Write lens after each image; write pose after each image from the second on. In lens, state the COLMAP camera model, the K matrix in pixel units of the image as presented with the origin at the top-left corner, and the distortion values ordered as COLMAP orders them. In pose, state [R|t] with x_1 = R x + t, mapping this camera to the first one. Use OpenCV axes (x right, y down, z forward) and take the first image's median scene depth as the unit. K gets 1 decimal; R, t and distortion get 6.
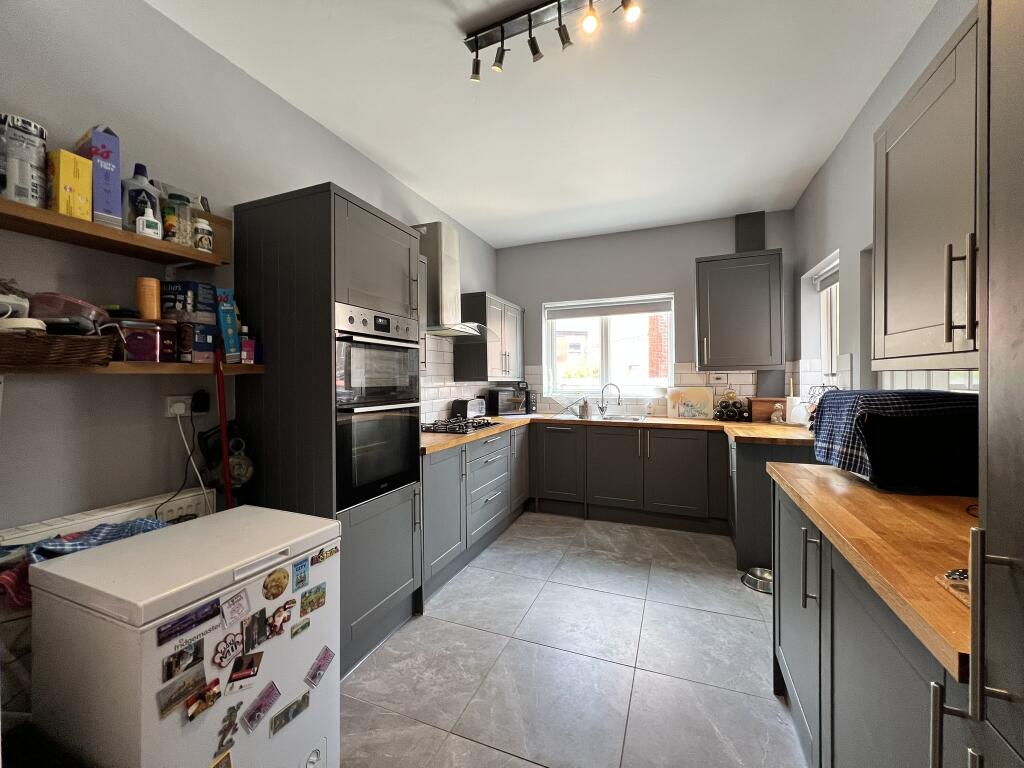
lens RADIAL K [[410.1, 0, 510.5], [0, 410.1, 381.7], [0, 0, 1]] dist [-0.001676, -0.000151]
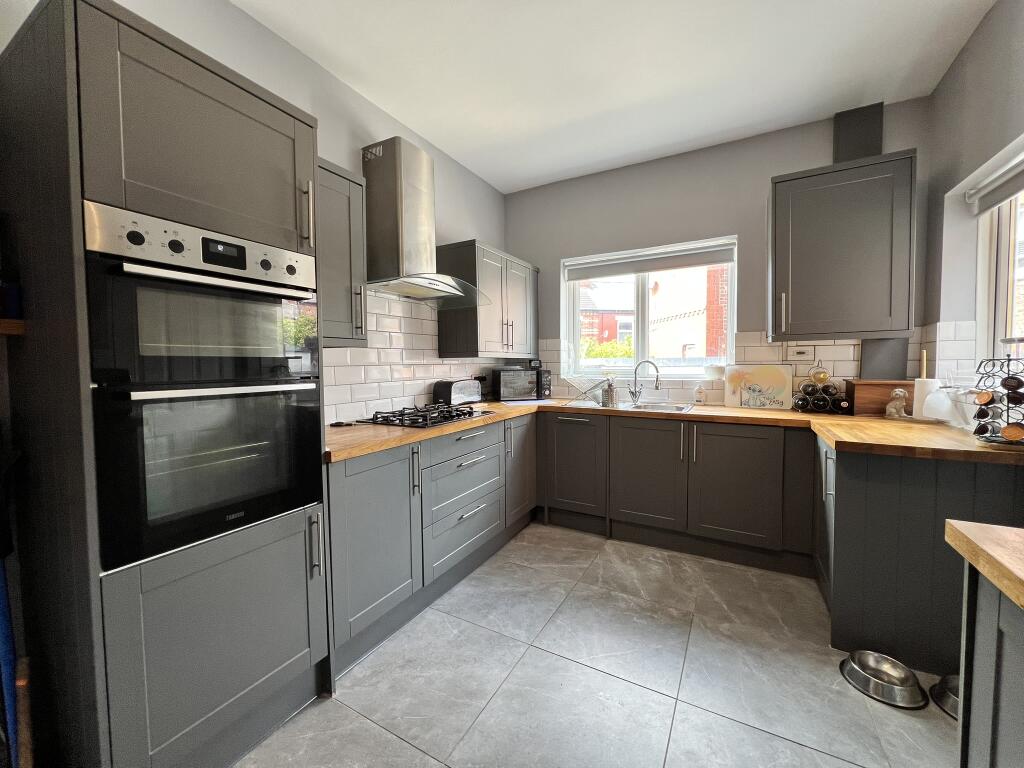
lens RADIAL K [[410.1, 0, 511.3], [0, 410.1, 381.4], [0, 0, 1]] dist [-0.001676, -0.000151]
pose [[0.992363, 0.004393, -0.123271, 0.109833], [0.000629, 0.999172, 0.040674, 0.014372], [0.123348, -0.040441, 0.991539, 0.263925]]
